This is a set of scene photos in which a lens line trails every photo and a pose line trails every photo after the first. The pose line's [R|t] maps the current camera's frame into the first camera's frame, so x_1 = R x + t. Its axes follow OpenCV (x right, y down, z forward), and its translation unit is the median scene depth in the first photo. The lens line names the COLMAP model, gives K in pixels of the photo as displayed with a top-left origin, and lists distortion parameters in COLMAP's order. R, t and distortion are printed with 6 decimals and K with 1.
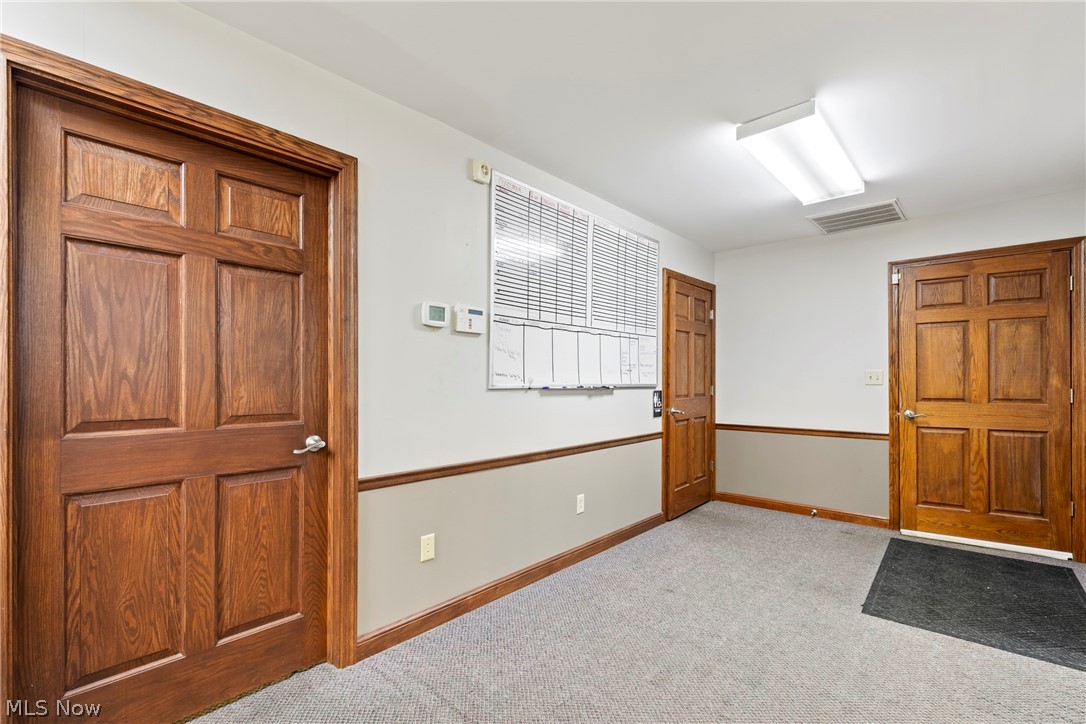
lens RADIAL K [[494.2, 0, 539.5], [0, 494.2, 373.4], [0, 0, 1]] dist [0.002877, 0.000139]
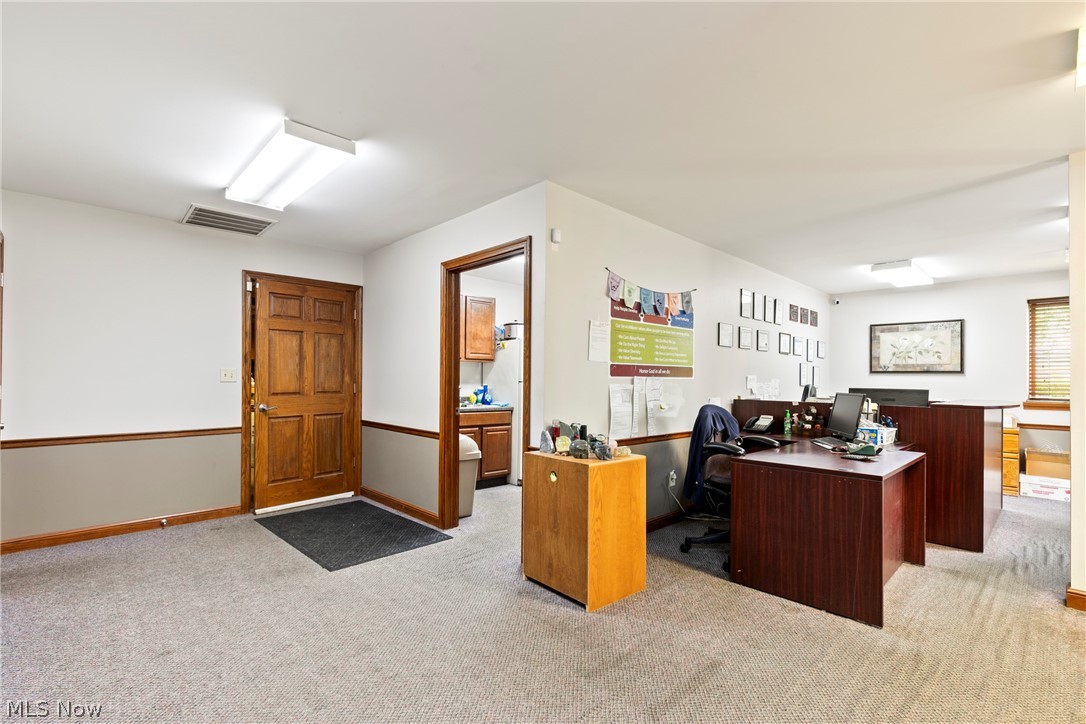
lens RADIAL K [[494.2, 0, 540.4], [0, 494.2, 366.8], [0, 0, 1]] dist [0.002877, 0.000139]
pose [[0.068896, 0.022090, 0.997379, -0.373848], [-0.016616, 0.999642, -0.020993, 0.001654], [-0.997485, -0.015126, 0.069239, 0.296405]]
